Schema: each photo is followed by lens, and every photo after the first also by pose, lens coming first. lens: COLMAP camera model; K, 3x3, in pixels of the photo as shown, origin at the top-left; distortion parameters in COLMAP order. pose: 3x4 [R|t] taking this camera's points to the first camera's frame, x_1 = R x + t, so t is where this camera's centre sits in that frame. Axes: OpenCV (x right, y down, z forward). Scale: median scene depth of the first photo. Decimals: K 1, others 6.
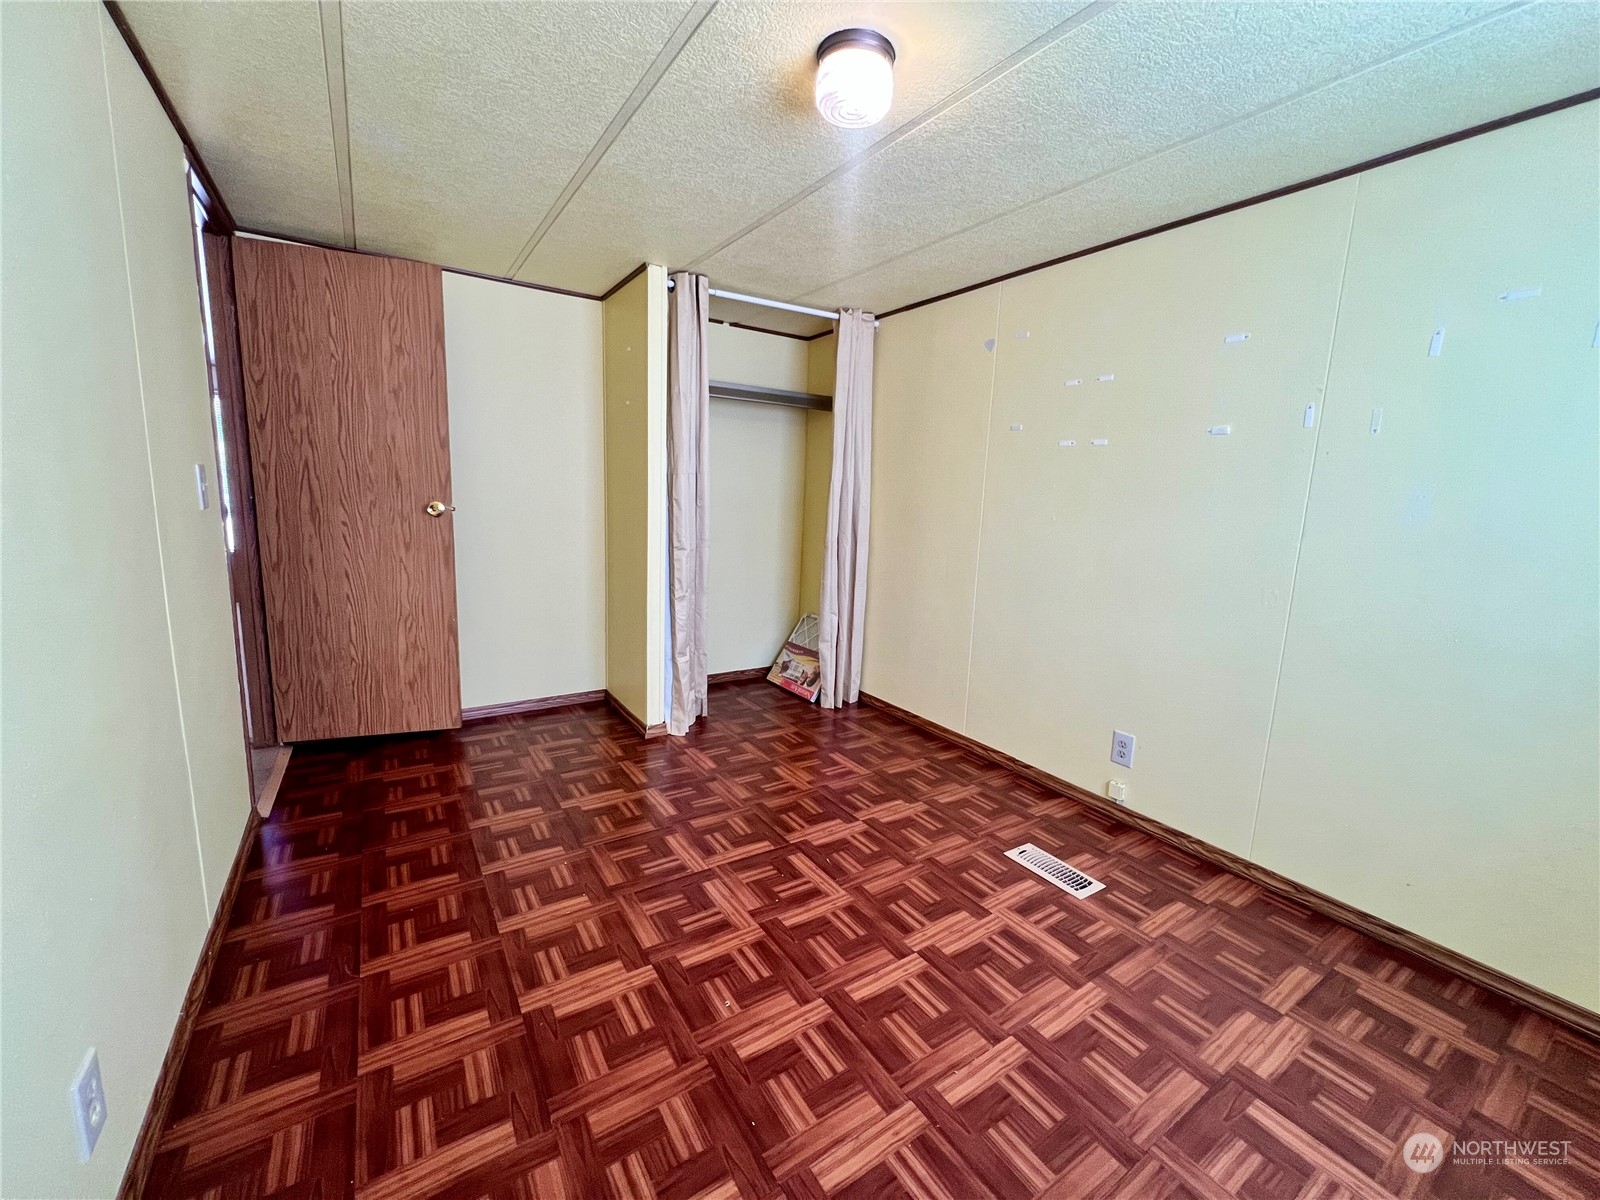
lens RADIAL K [[641.5, 0, 799.5], [0, 641.5, 596.6], [0, 0, 1]] dist [-0.000784, 0.000456]
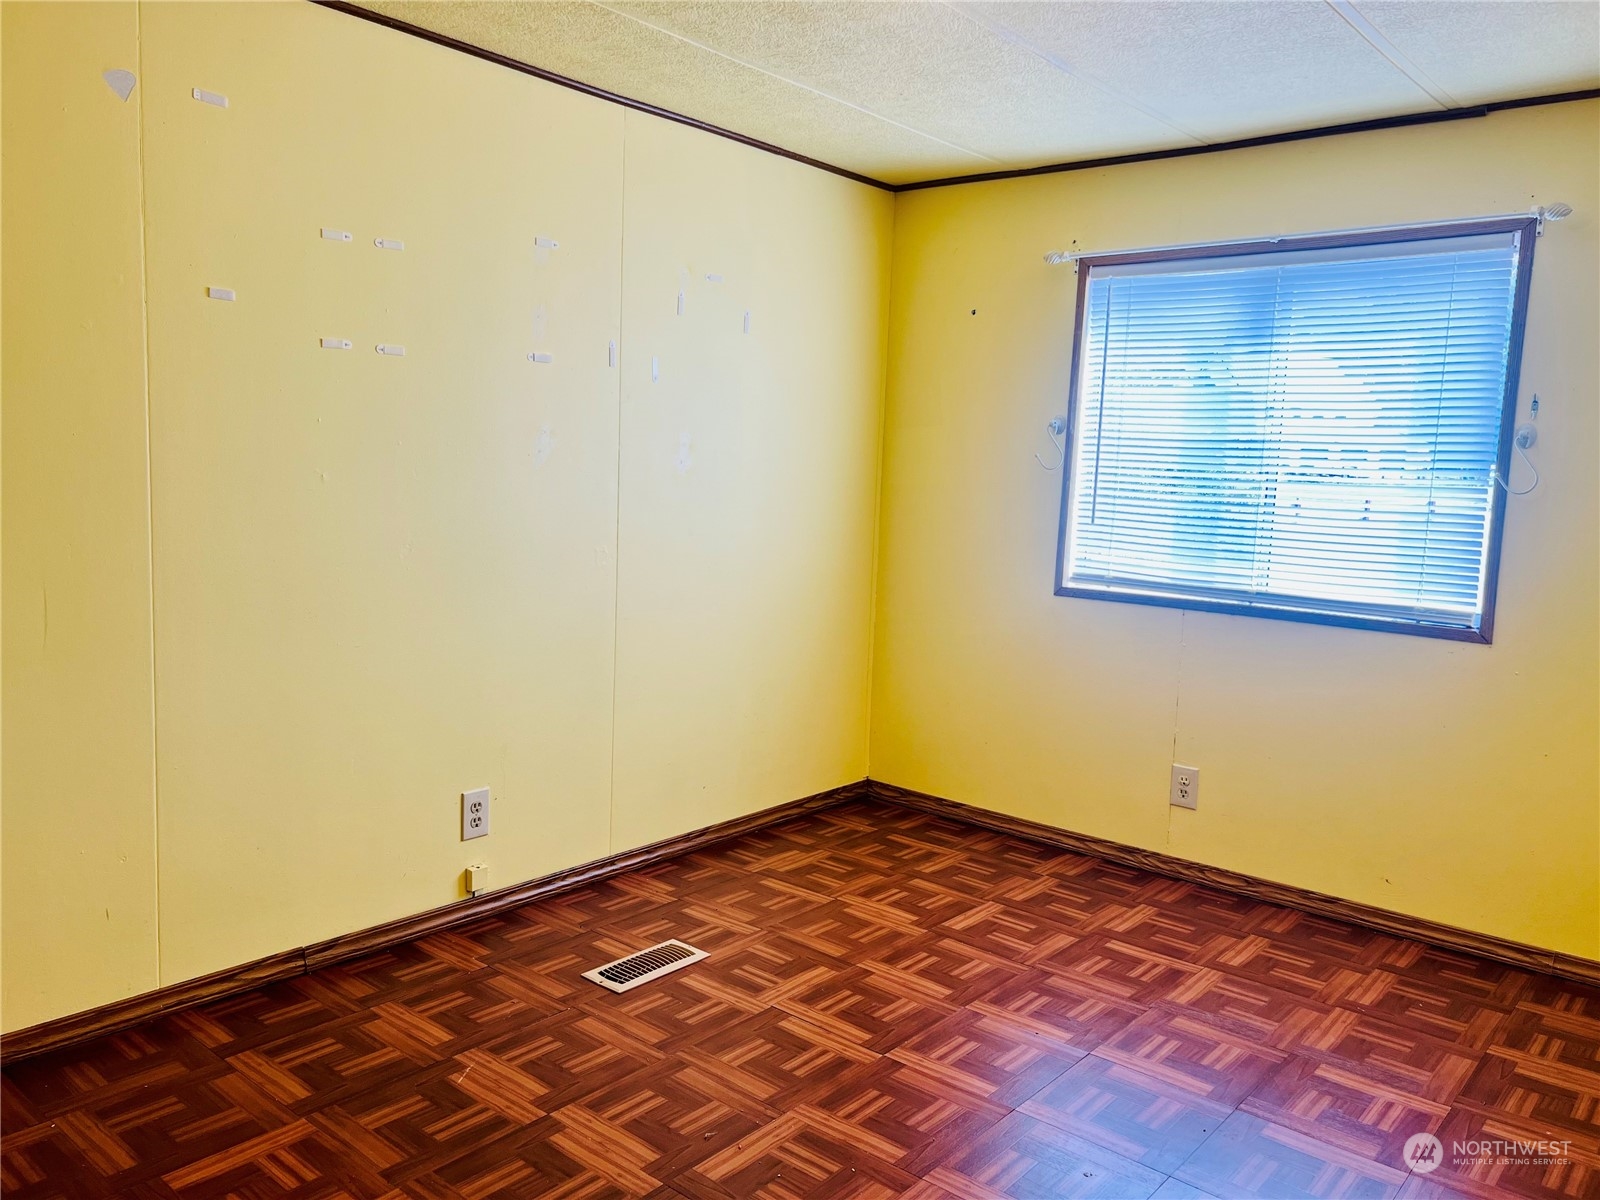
lens RADIAL K [[1209.9, 0, 802.8], [0, 1209.9, 598.5], [0, 0, 1]] dist [0.053222, -0.062299]
pose [[-0.276955, -0.160667, 0.947355, -0.958477], [0.106957, 0.974640, 0.196563, -0.246918], [-0.954912, 0.155766, -0.252747, 1.204482]]
